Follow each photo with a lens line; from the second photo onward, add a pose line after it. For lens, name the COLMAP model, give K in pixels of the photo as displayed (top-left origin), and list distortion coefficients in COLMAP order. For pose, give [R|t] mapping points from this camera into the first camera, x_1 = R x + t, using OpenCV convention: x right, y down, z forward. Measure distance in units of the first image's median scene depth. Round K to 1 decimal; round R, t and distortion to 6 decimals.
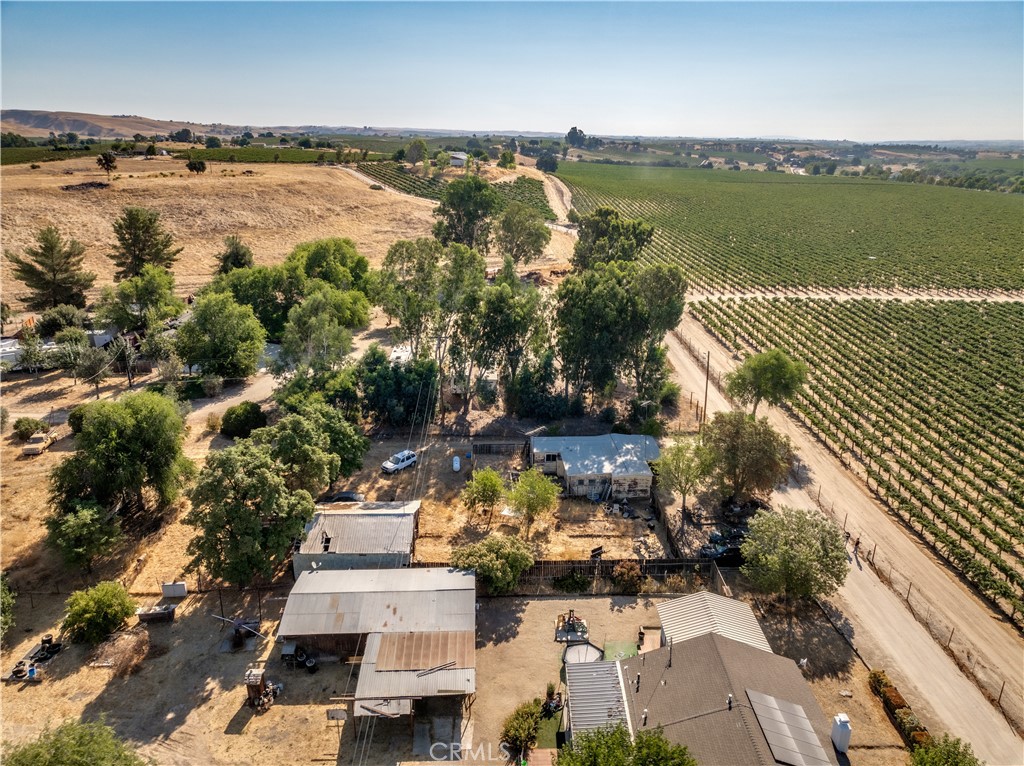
lens RADIAL K [[718.4, 0, 514.0], [0, 718.4, 383.2], [0, 0, 1]] dist [-0.030949, 0.018904]
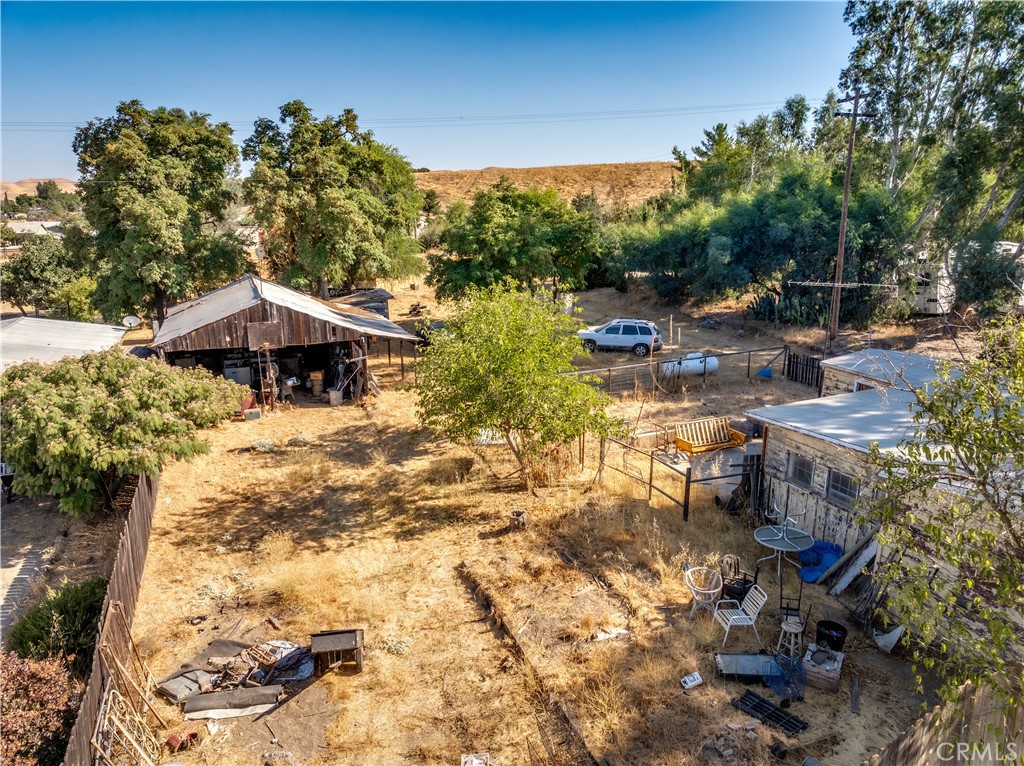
lens RADIAL K [[718.4, 0, 514.0], [0, 718.4, 383.2], [0, 0, 1]] dist [-0.030949, 0.018904]
pose [[0.341483, 0.219982, -0.913782, 0.216379], [-0.307966, 0.944741, 0.112347, 0.096462], [0.888001, 0.243049, 0.390360, 0.695836]]
